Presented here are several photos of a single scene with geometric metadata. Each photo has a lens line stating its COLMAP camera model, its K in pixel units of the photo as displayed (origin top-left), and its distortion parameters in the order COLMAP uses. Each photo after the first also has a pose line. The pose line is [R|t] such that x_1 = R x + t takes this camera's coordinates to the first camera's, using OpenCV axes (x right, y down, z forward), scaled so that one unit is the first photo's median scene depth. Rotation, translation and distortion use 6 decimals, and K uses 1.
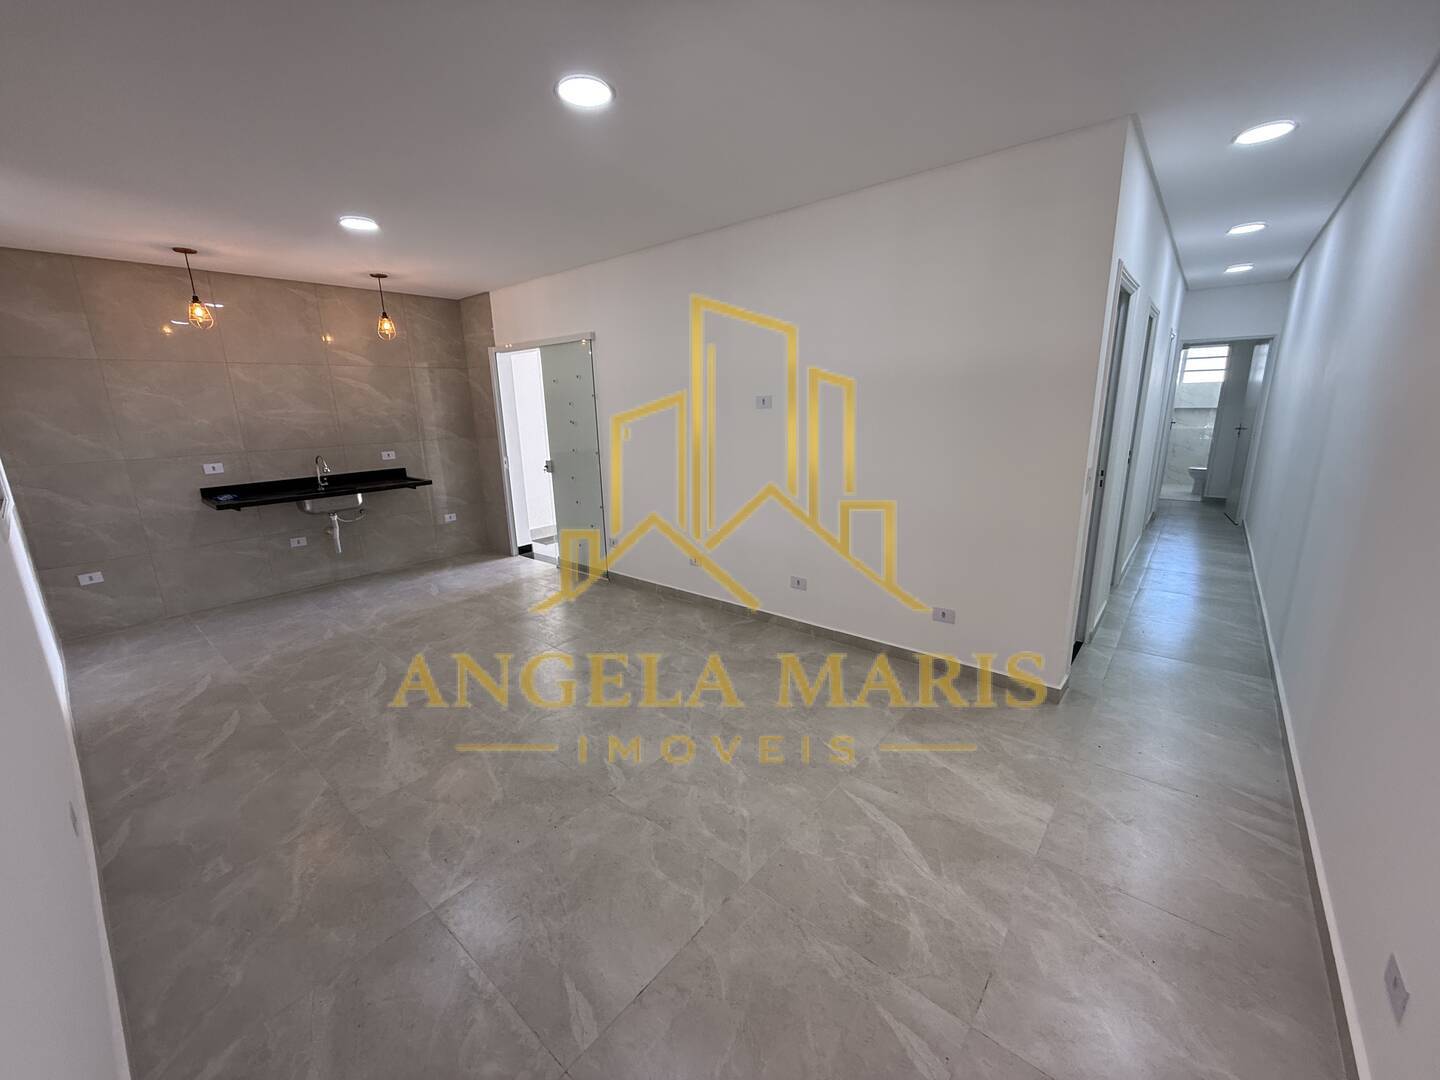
lens RADIAL K [[573.5, 0, 720.1], [0, 573.5, 540.9], [0, 0, 1]] dist [0.002708, -0.000279]
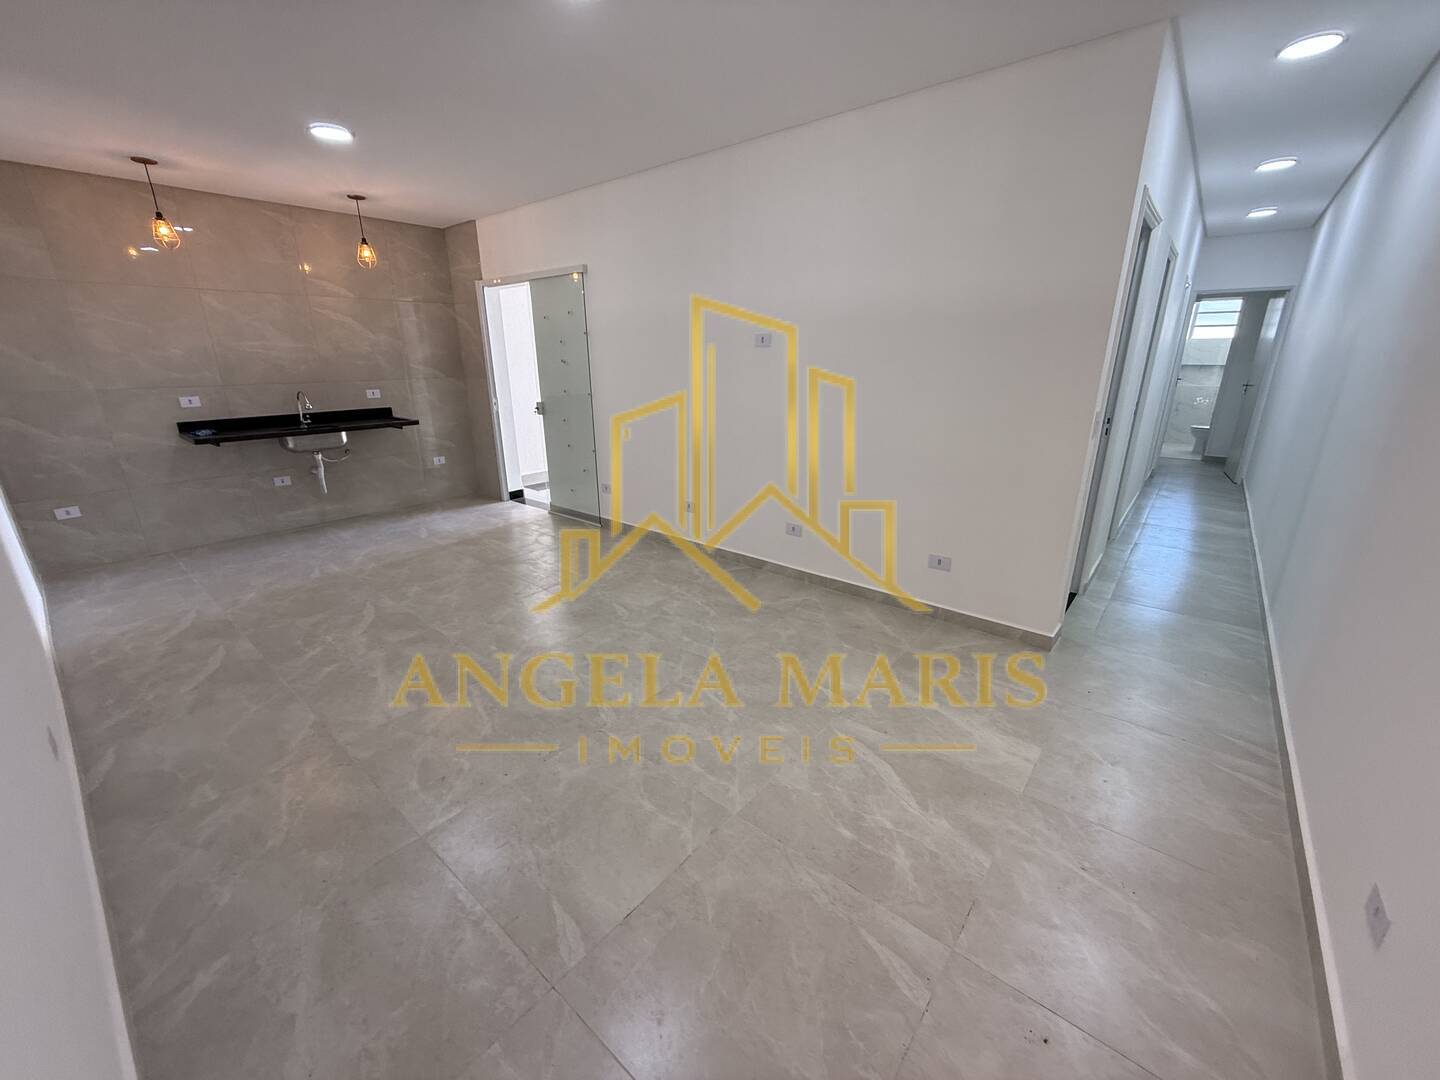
lens RADIAL K [[573.5, 0, 719.8], [0, 573.5, 541.6], [0, 0, 1]] dist [0.002708, -0.000279]
pose [[0.999817, 0.016758, 0.009187, 0.001474], [-0.017411, 0.996922, 0.076444, 0.025899], [-0.007878, -0.076590, 0.997032, 0.021658]]
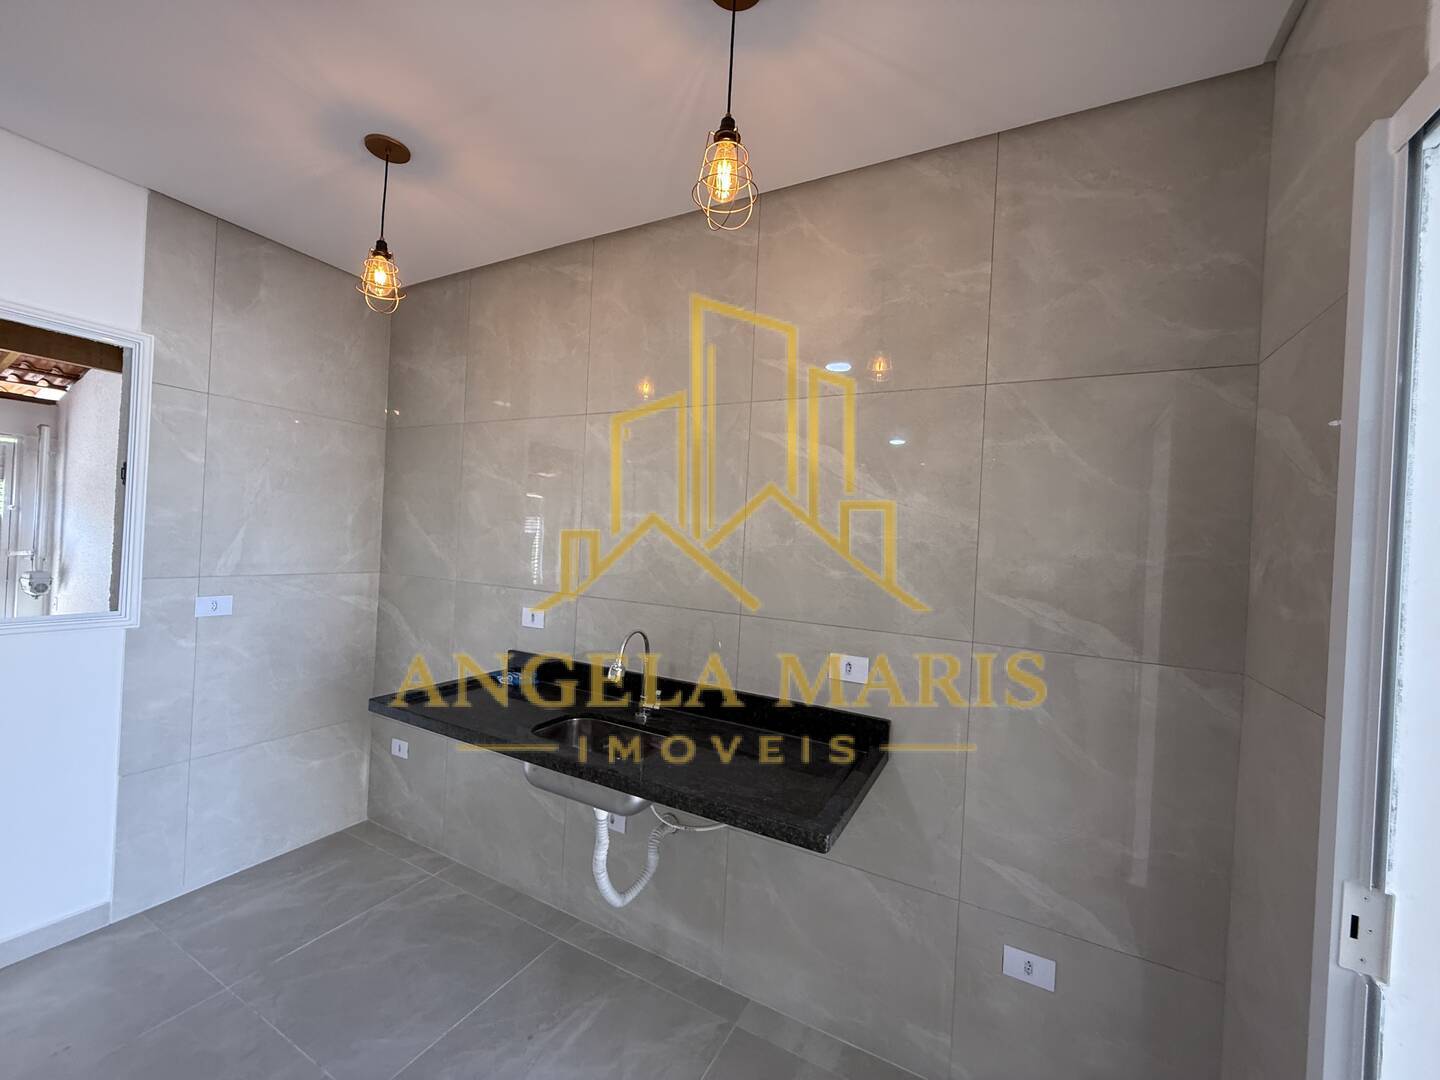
lens RADIAL K [[573.5, 0, 718.6], [0, 573.5, 538.0], [0, 0, 1]] dist [0.002708, -0.000279]
pose [[0.204981, 0.032935, -0.978212, -0.500399], [-0.288631, 0.957023, -0.028260, -0.322212], [0.935241, 0.288135, 0.205678, 1.464103]]
